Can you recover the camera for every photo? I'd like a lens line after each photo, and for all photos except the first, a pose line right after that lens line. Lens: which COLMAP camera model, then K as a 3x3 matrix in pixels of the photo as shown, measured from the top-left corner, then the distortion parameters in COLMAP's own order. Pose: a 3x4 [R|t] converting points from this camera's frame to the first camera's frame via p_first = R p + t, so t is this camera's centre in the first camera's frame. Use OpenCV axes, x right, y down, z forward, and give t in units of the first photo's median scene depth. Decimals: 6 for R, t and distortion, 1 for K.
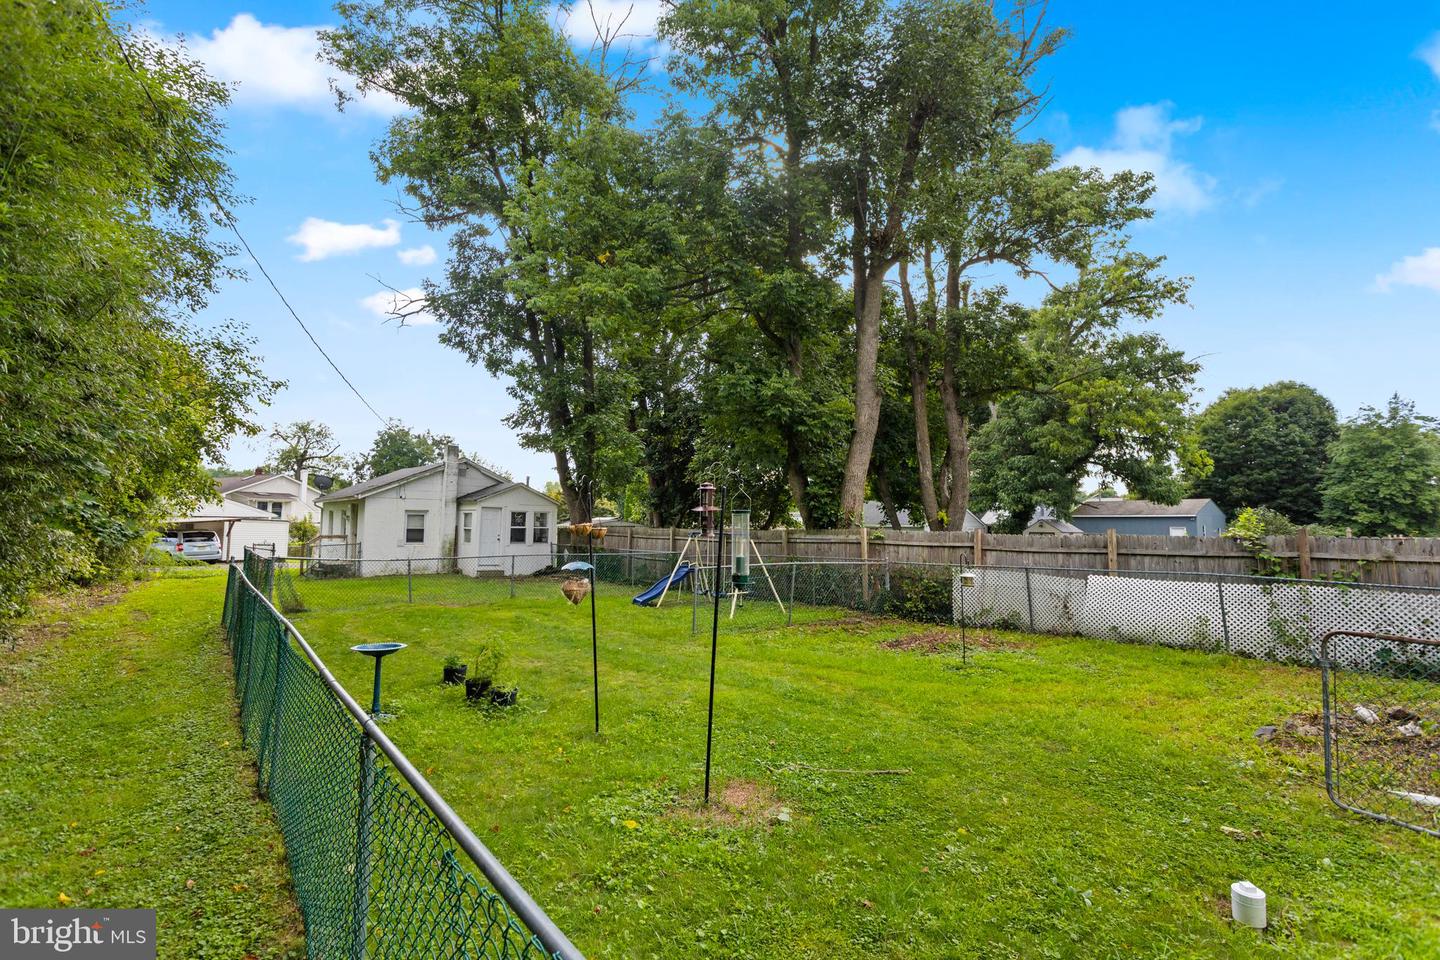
lens RADIAL K [[701.6, 0, 714.1], [0, 701.6, 460.4], [0, 0, 1]] dist [-0.014638, 0.000049]
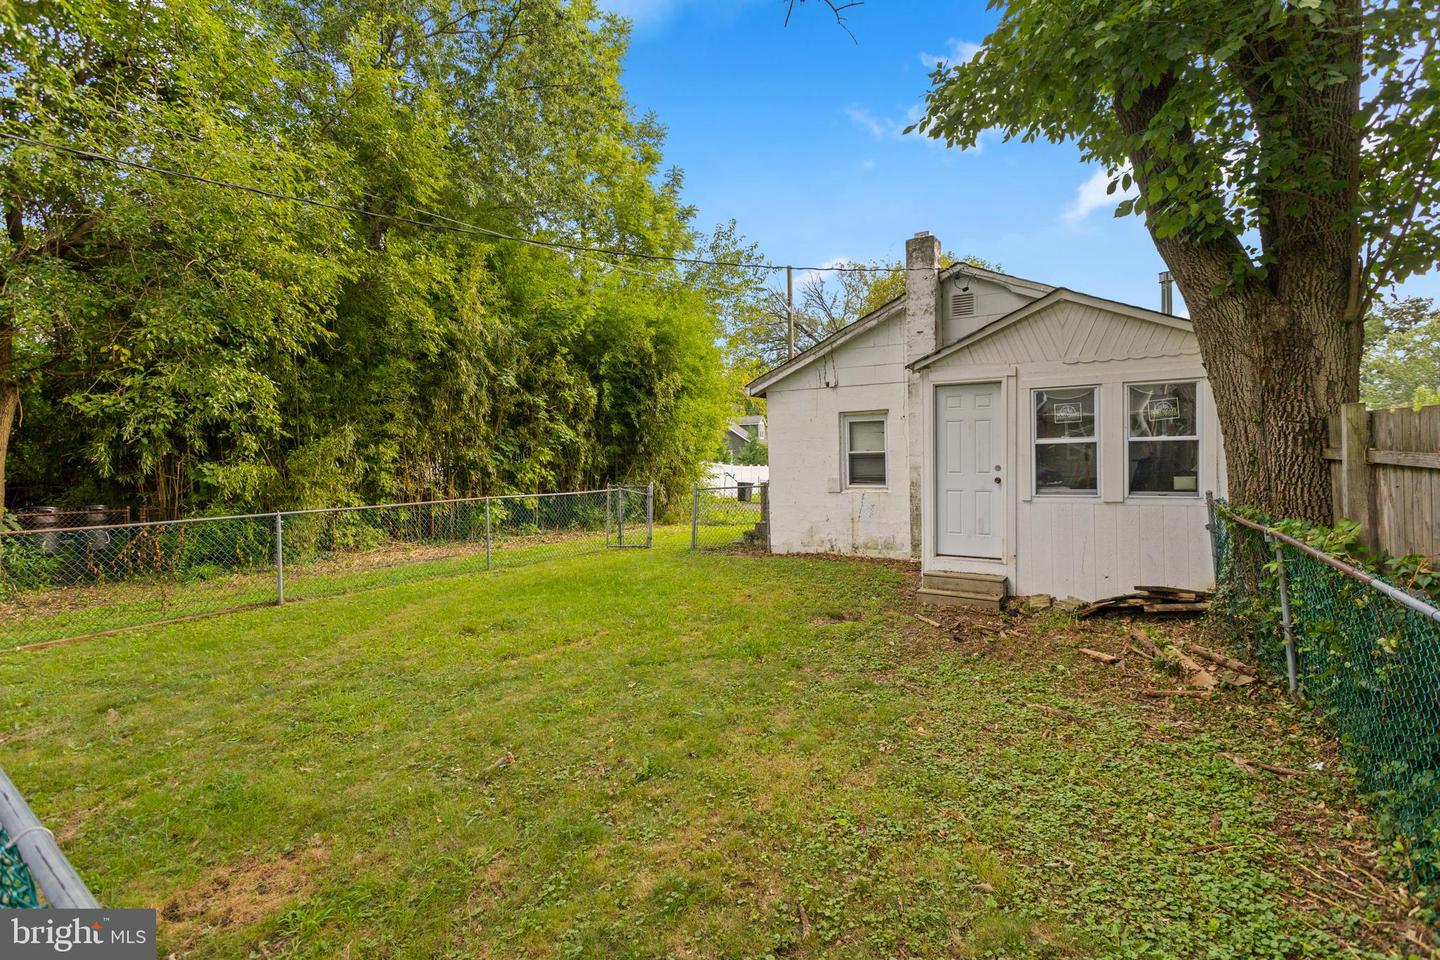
lens RADIAL K [[701.6, 0, 714.1], [0, 701.6, 460.4], [0, 0, 1]] dist [-0.014638, 0.000049]
pose [[0.276525, -0.008714, -0.960967, -0.033867], [0.111996, 0.993437, 0.023219, 0.078040], [0.954459, -0.114045, 0.275686, 0.754609]]
